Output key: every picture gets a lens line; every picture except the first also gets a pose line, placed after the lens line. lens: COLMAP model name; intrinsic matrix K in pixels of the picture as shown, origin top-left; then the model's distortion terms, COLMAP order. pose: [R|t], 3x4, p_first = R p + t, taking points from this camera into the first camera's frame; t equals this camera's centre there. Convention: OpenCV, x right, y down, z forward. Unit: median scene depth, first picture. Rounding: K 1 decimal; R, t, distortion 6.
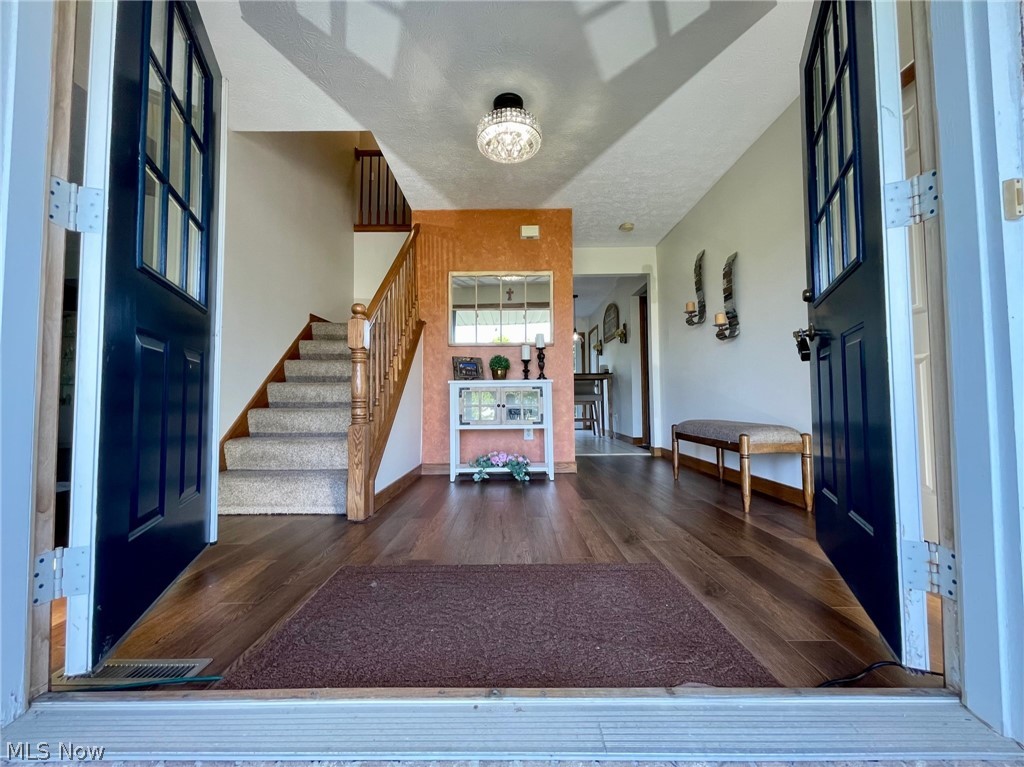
lens RADIAL K [[439.7, 0, 512.0], [0, 439.7, 383.5], [0, 0, 1]] dist [-0.001346, -0.000199]
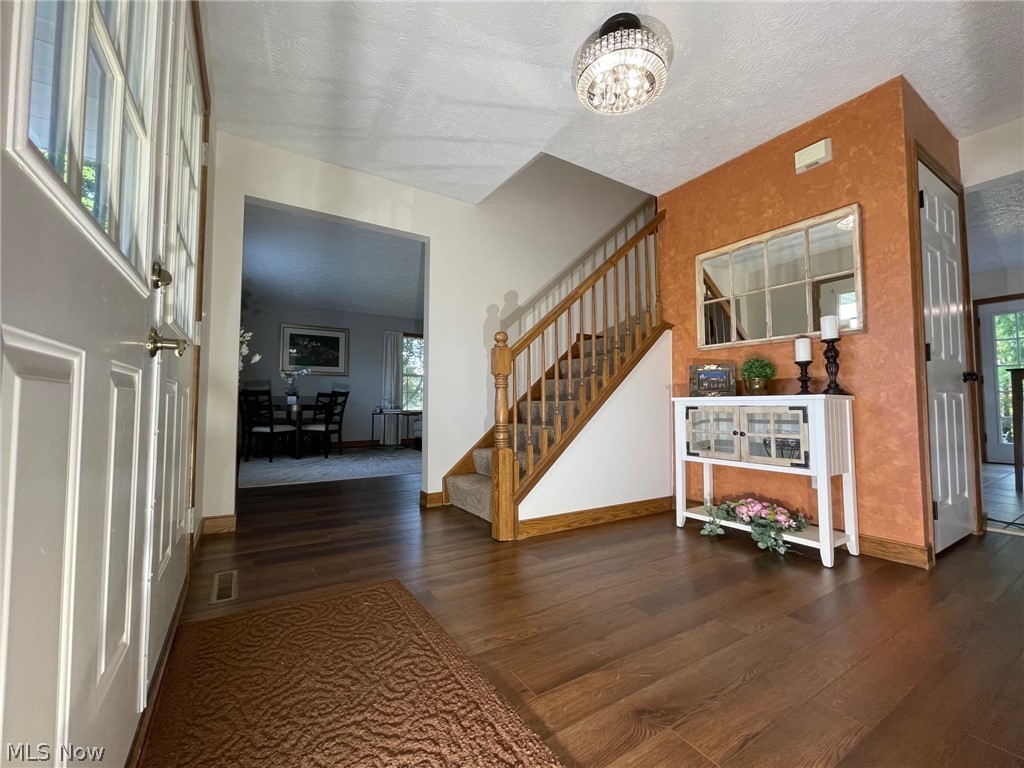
lens RADIAL K [[439.7, 0, 512.0], [0, 439.7, 384.0], [0, 0, 1]] dist [-0.001346, -0.000199]
pose [[0.515112, -0.029144, -0.856627, 0.384539], [0.029869, 0.999425, -0.016041, -0.026513], [0.856602, -0.017324, 0.515686, 0.342145]]
